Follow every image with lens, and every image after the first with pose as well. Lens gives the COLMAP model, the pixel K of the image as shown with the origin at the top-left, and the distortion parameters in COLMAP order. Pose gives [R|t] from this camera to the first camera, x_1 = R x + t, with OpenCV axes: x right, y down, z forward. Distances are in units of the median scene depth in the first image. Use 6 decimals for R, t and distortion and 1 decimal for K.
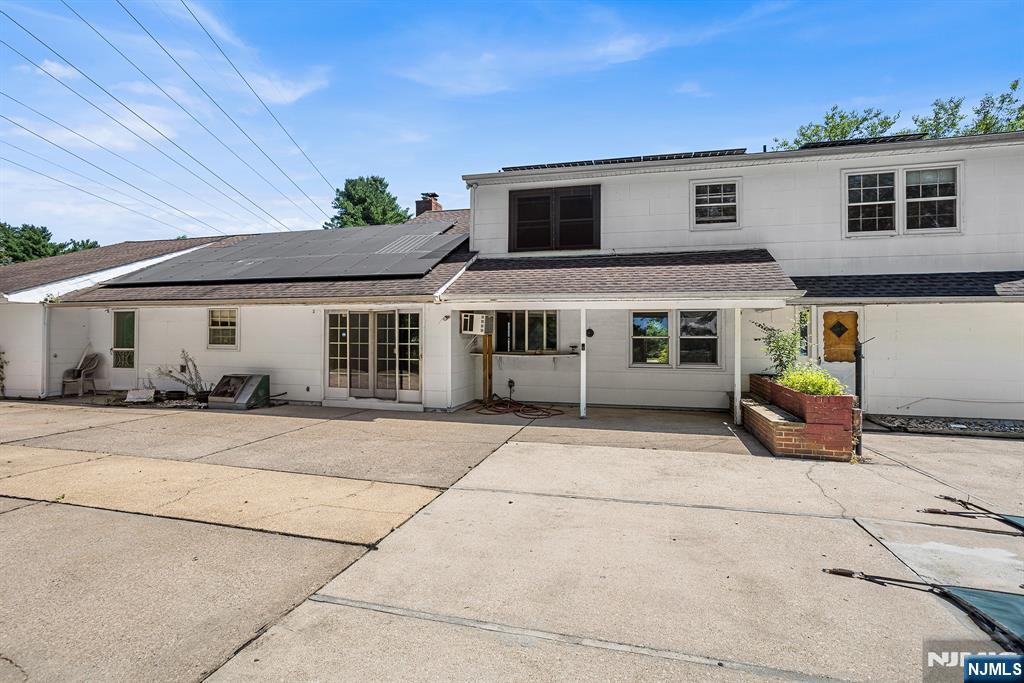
lens RADIAL K [[502.3, 0, 508.9], [0, 502.3, 327.6], [0, 0, 1]] dist [-0.017162, 0.001071]
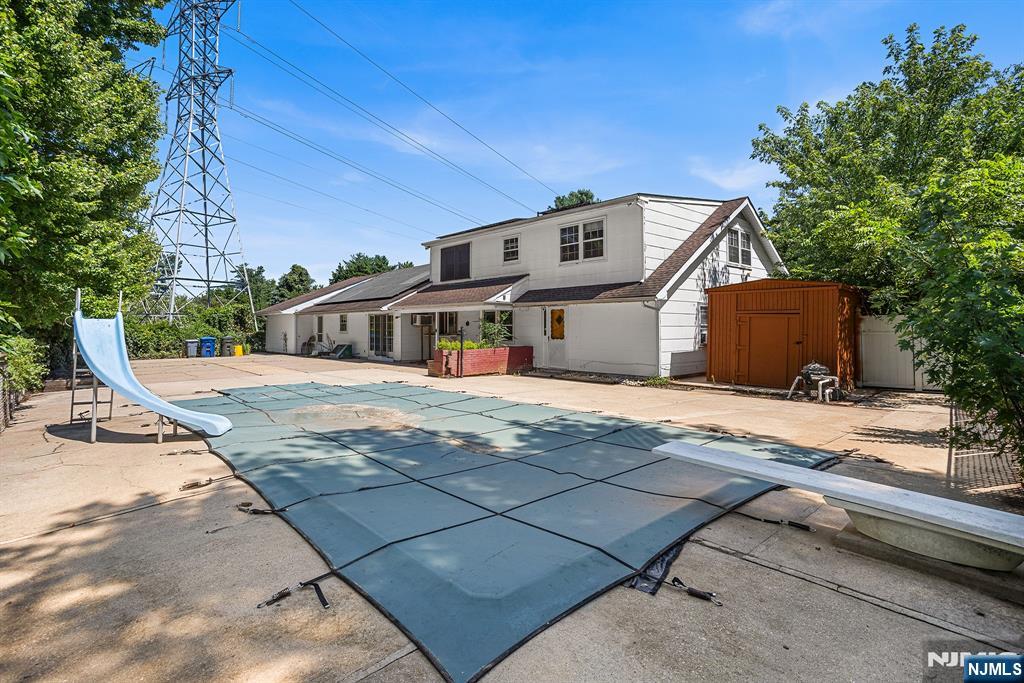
lens RADIAL K [[502.3, 0, 508.9], [0, 502.3, 327.6], [0, 0, 1]] dist [-0.017162, 0.001071]
pose [[0.839769, -0.008568, -0.542876, 1.341693], [0.018751, 0.999737, 0.013226, 0.004320], [0.542619, -0.021286, 0.839709, -0.490780]]
